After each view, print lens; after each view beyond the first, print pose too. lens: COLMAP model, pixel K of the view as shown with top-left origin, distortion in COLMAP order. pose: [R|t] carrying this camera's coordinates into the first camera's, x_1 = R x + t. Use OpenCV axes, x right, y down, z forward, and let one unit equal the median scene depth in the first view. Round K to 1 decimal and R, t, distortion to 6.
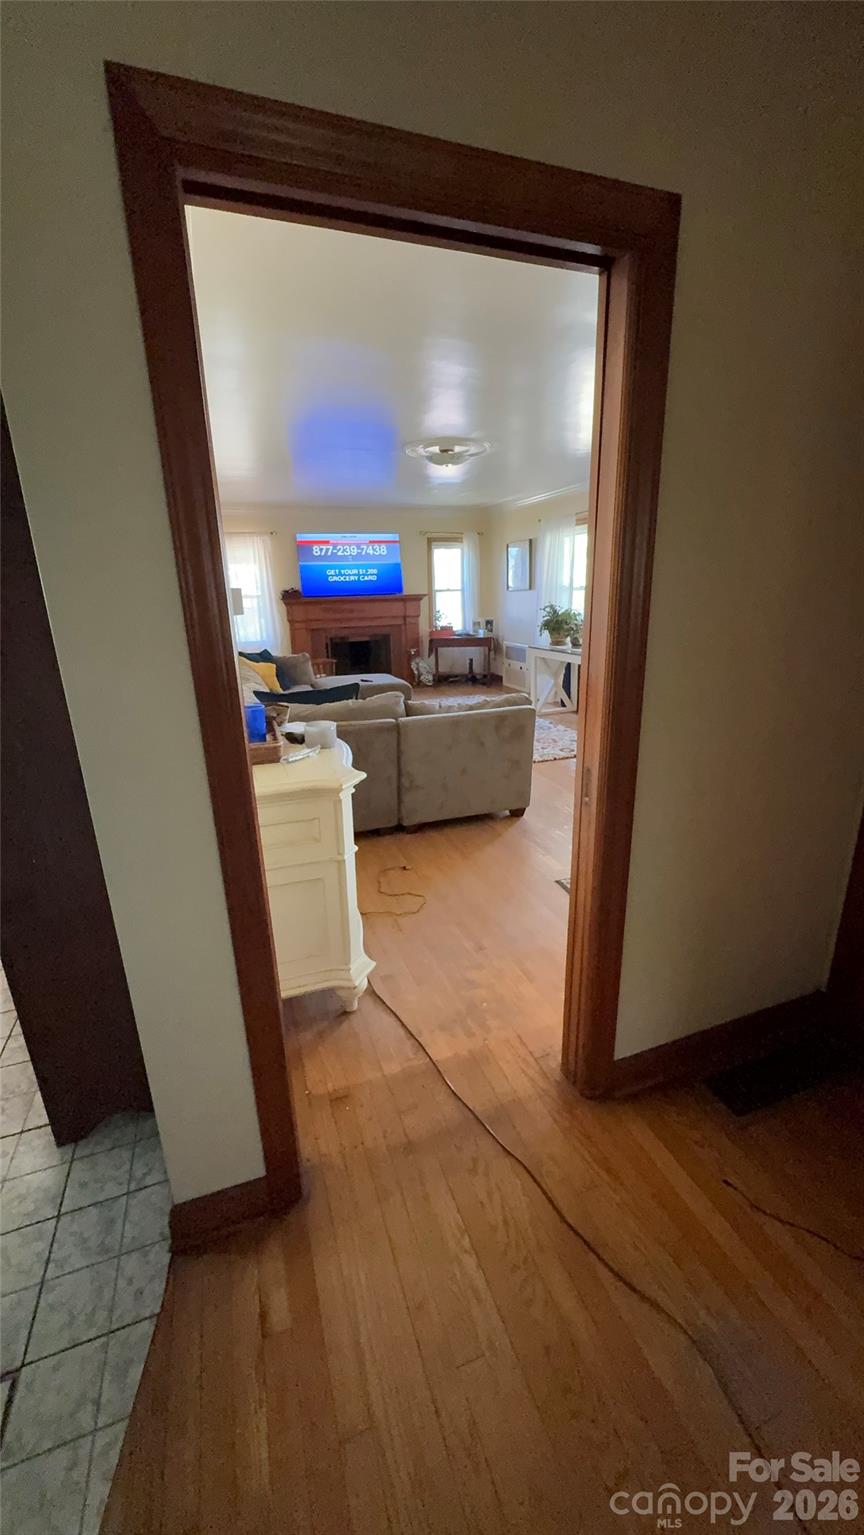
lens RADIAL K [[588.3, 0, 432.0], [0, 588.3, 767.5], [0, 0, 1]] dist [0.000488, -0.000090]
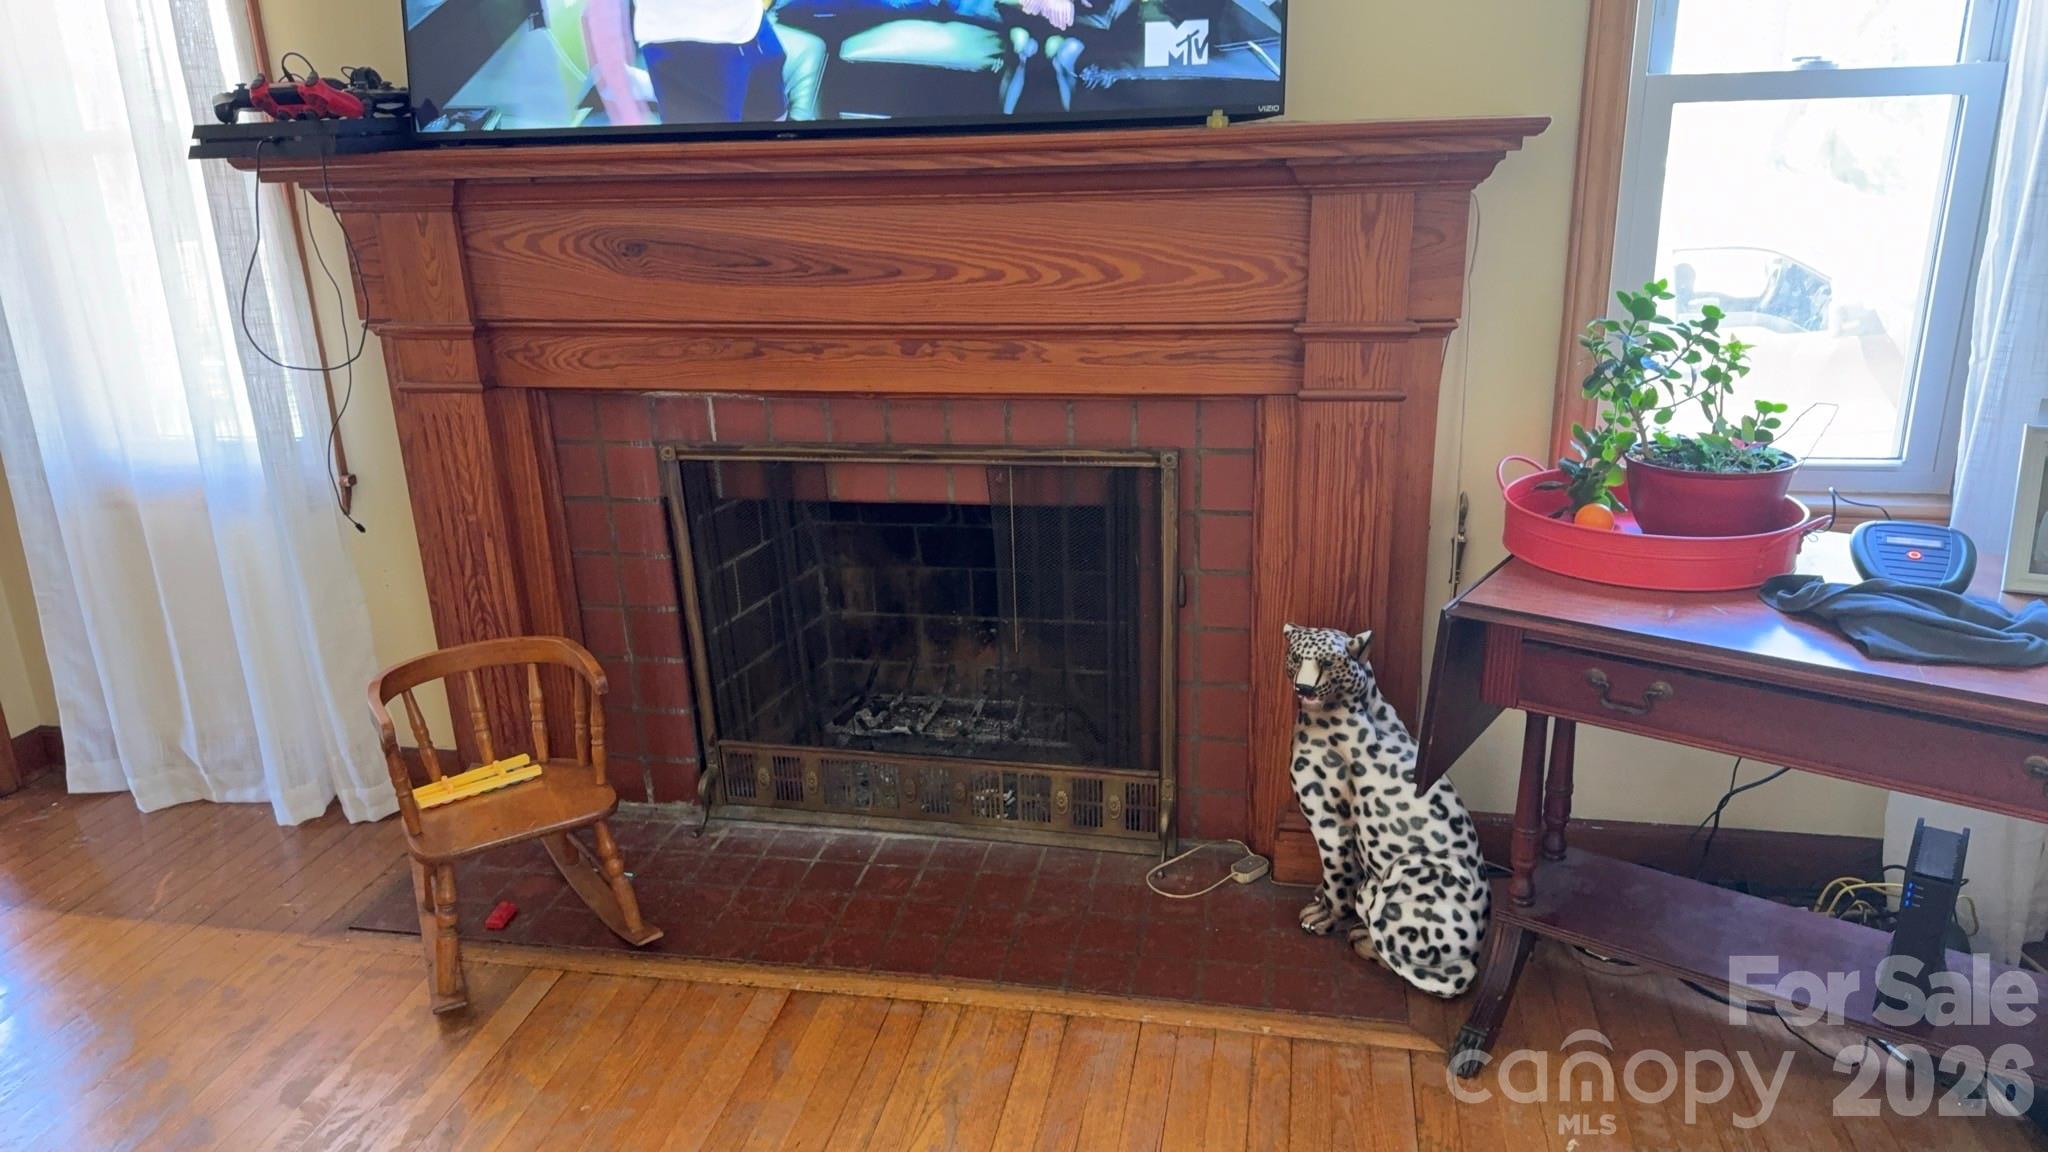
lens RADIAL K [[1326.3, 0, 1049.1], [0, 1326.3, 581.1], [0, 0, 1]] dist [0.003781, -0.000068]
pose [[0.861706, 0.163243, -0.480432, 0.040106], [-0.149641, 0.986482, 0.066794, -0.220672], [0.484842, 0.014335, 0.874485, 0.764109]]
